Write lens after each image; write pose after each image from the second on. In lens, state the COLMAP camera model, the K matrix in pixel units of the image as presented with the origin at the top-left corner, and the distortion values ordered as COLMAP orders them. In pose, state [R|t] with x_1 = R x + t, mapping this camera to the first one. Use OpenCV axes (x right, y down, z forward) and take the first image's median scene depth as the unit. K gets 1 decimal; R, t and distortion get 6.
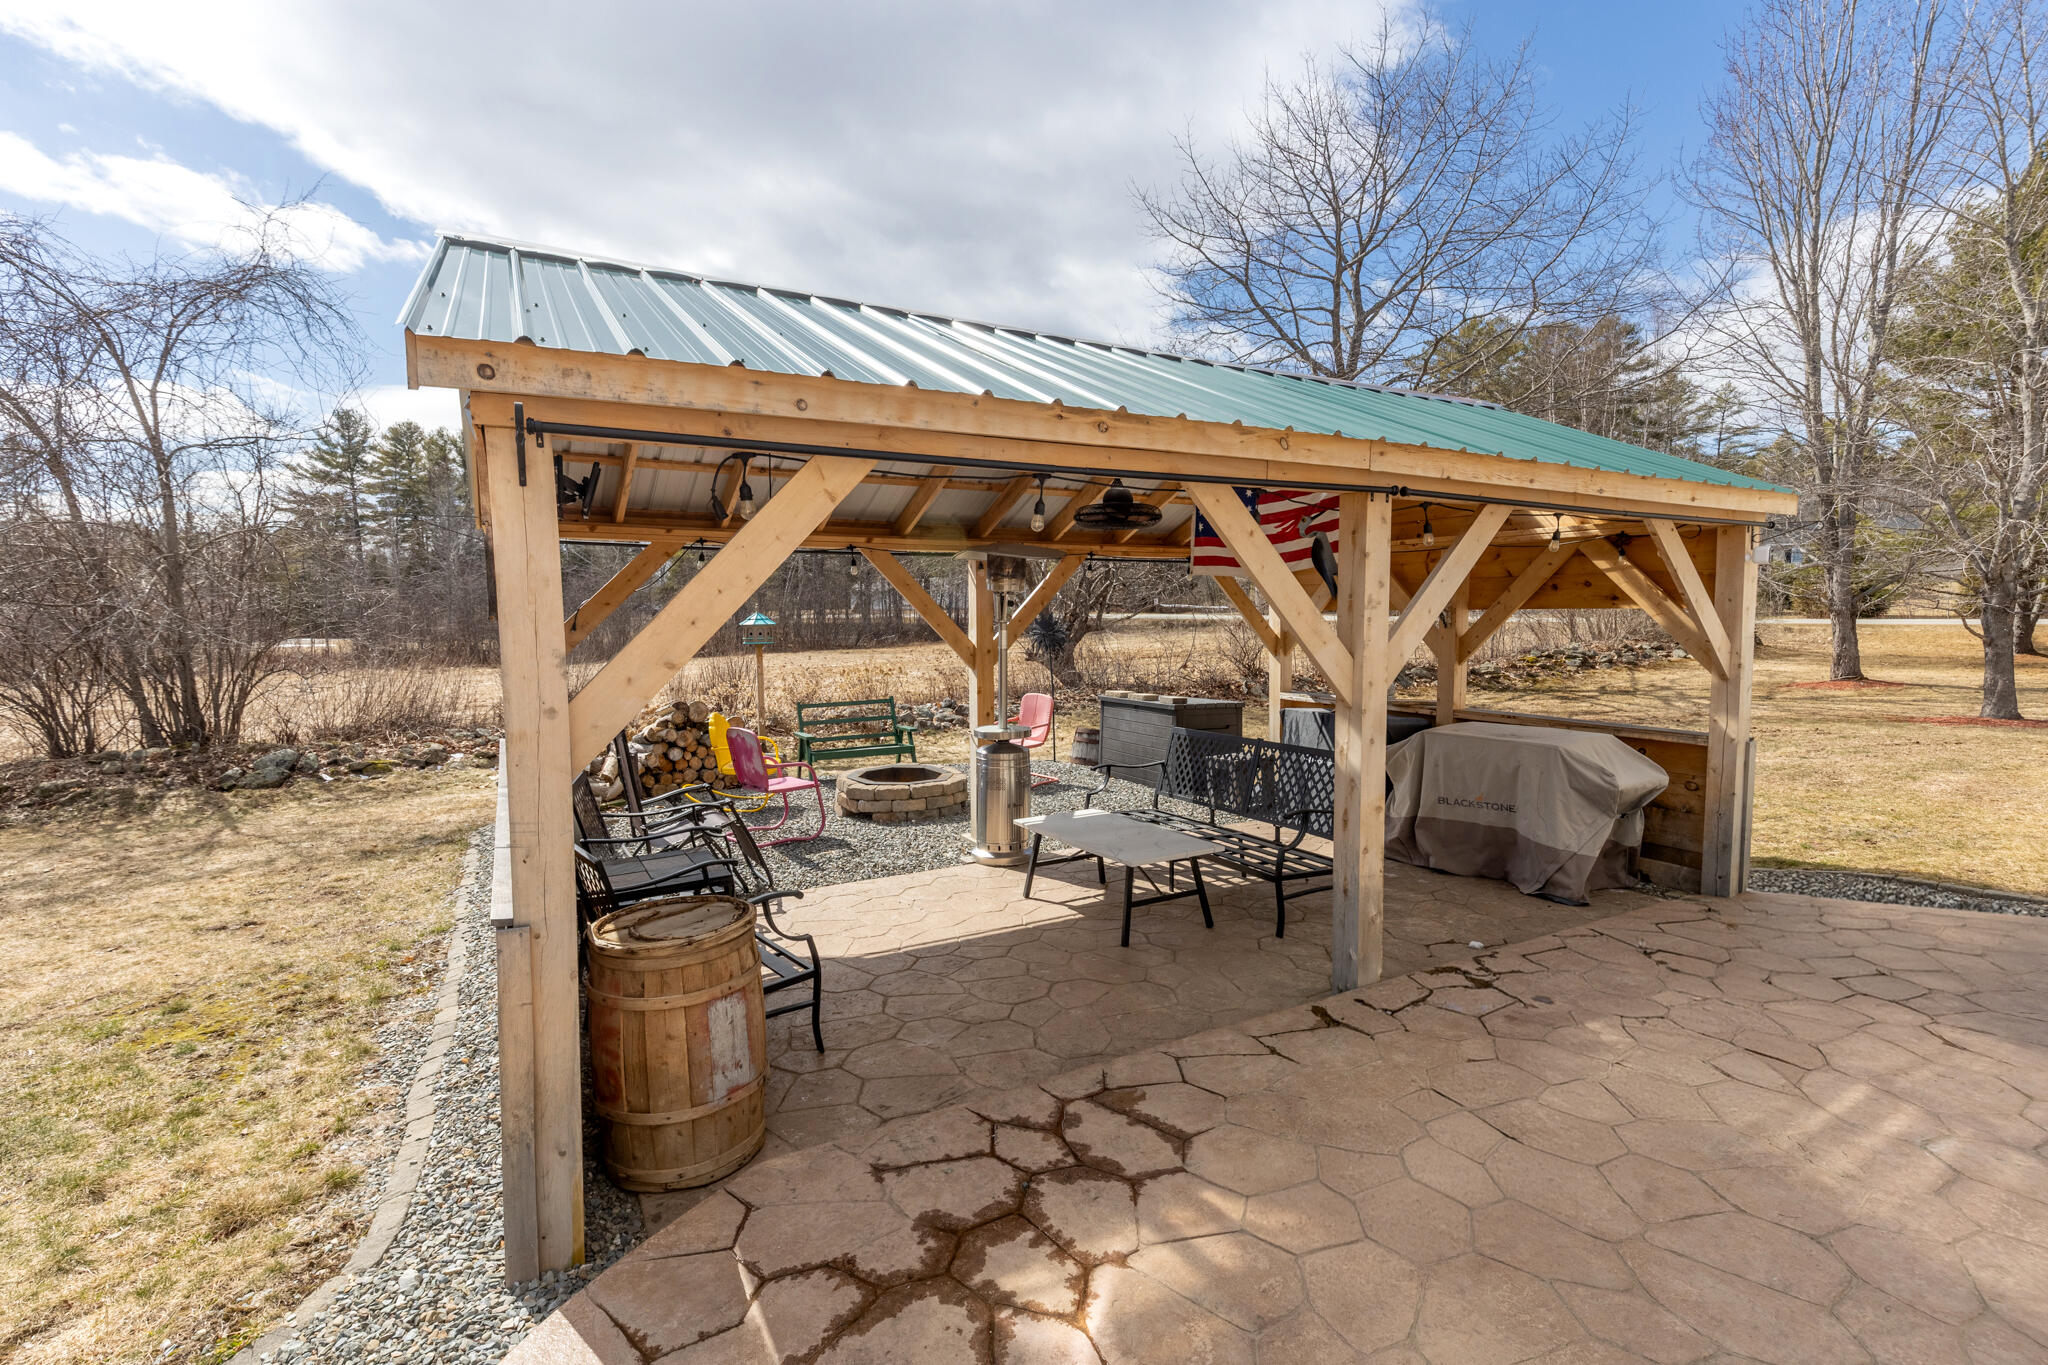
lens RADIAL K [[914.5, 0, 1024.0], [0, 914.5, 682.5], [0, 0, 1]] dist [0.004094, 0.000313]
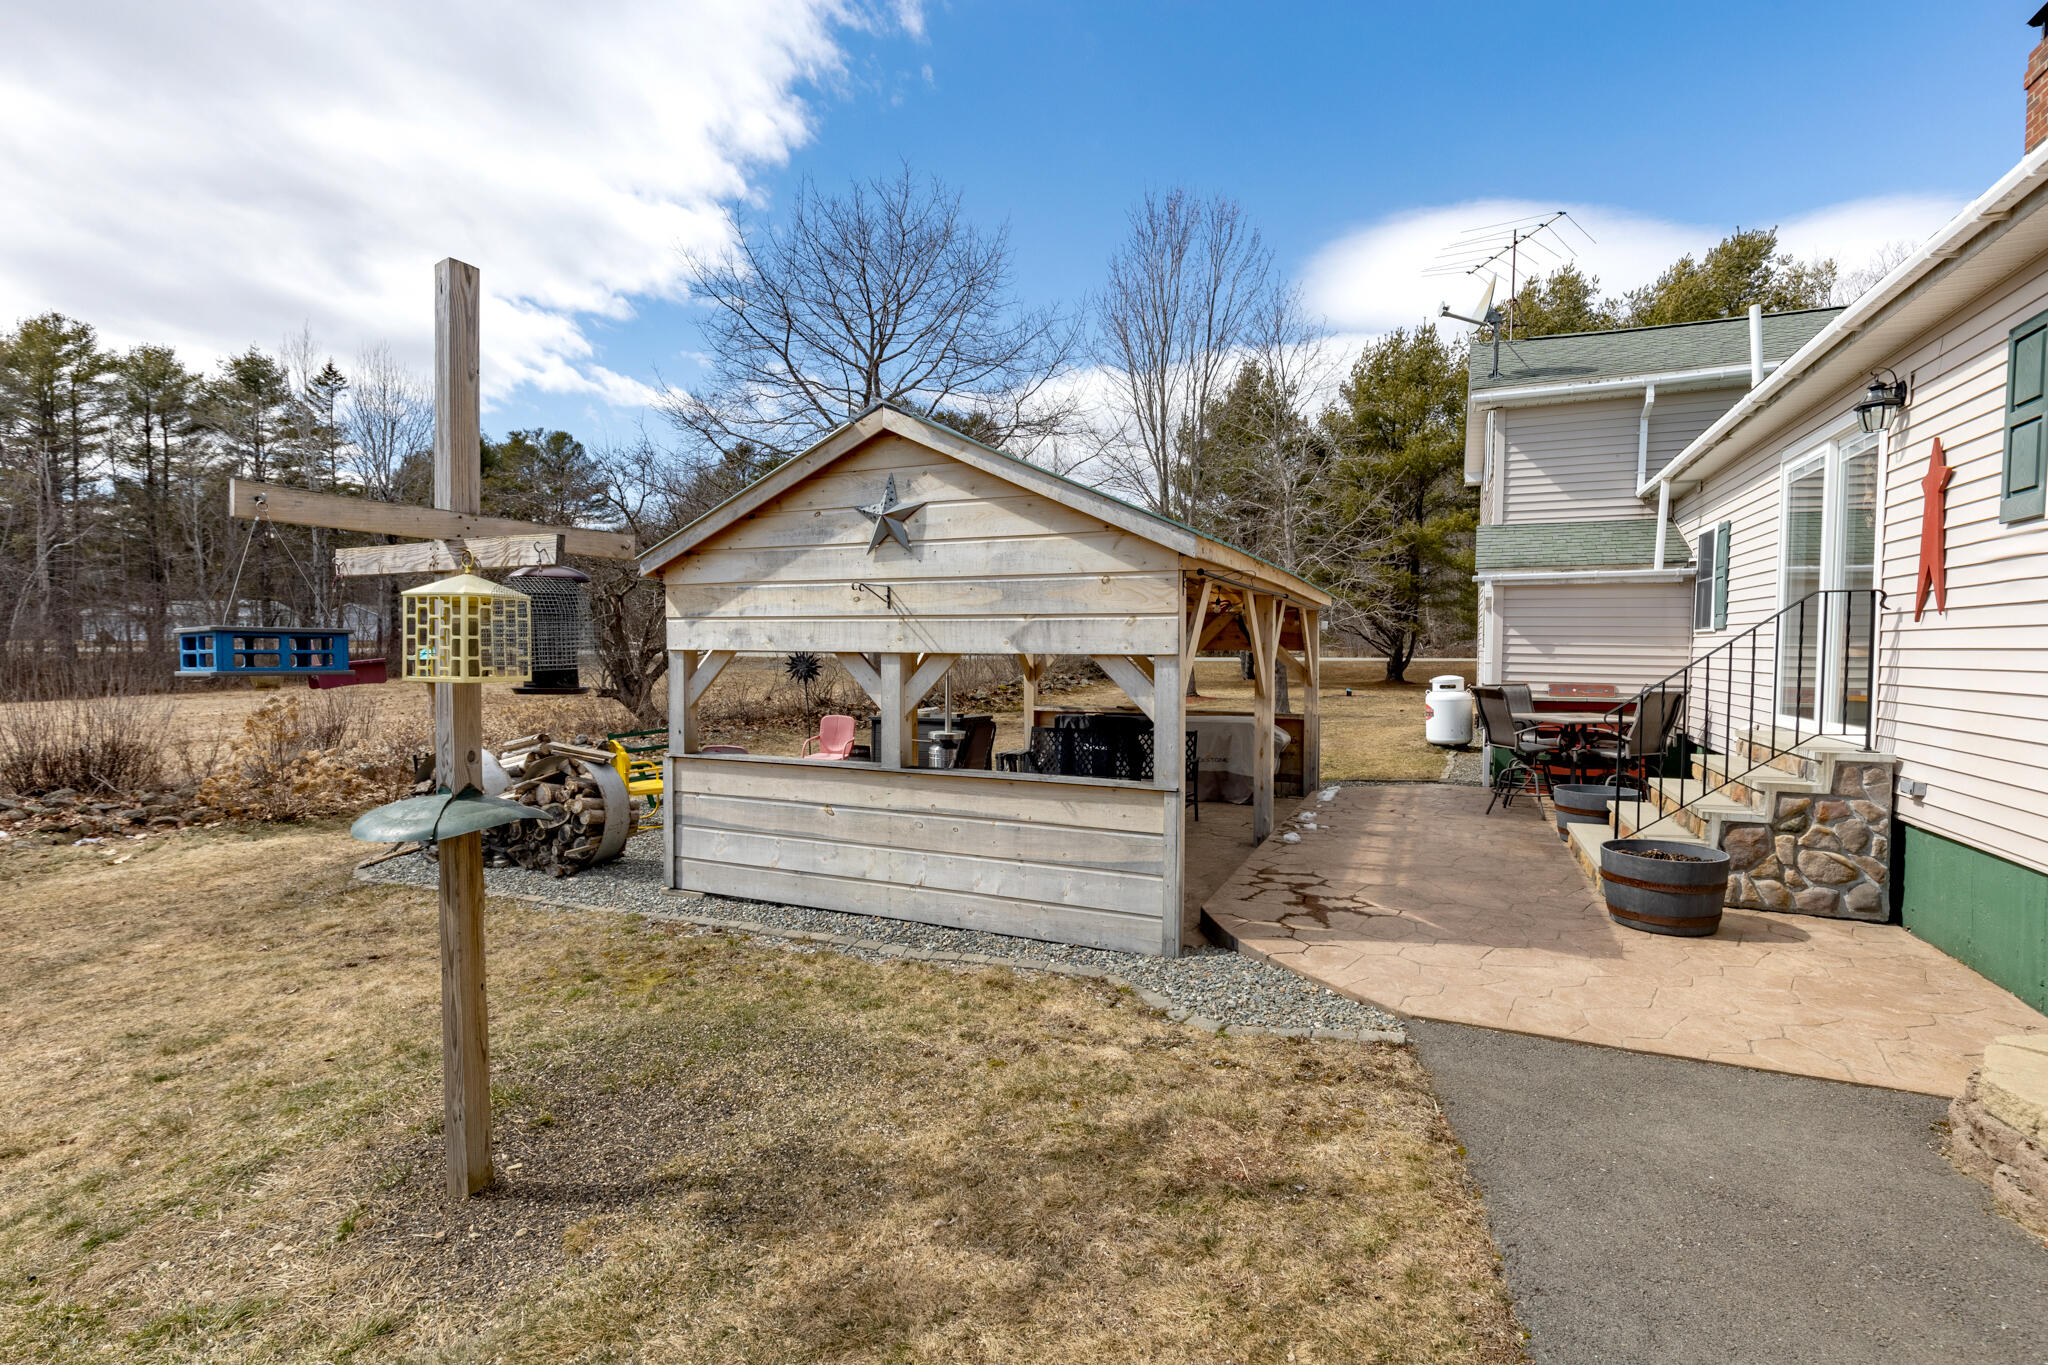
lens RADIAL K [[914.5, 0, 1024.0], [0, 914.5, 682.5], [0, 0, 1]] dist [0.004094, 0.000313]
pose [[0.805124, -0.013677, 0.592949, -0.948711], [0.037841, 0.998882, -0.028341, 0.022897], [-0.591899, 0.045255, 0.804741, -0.250460]]
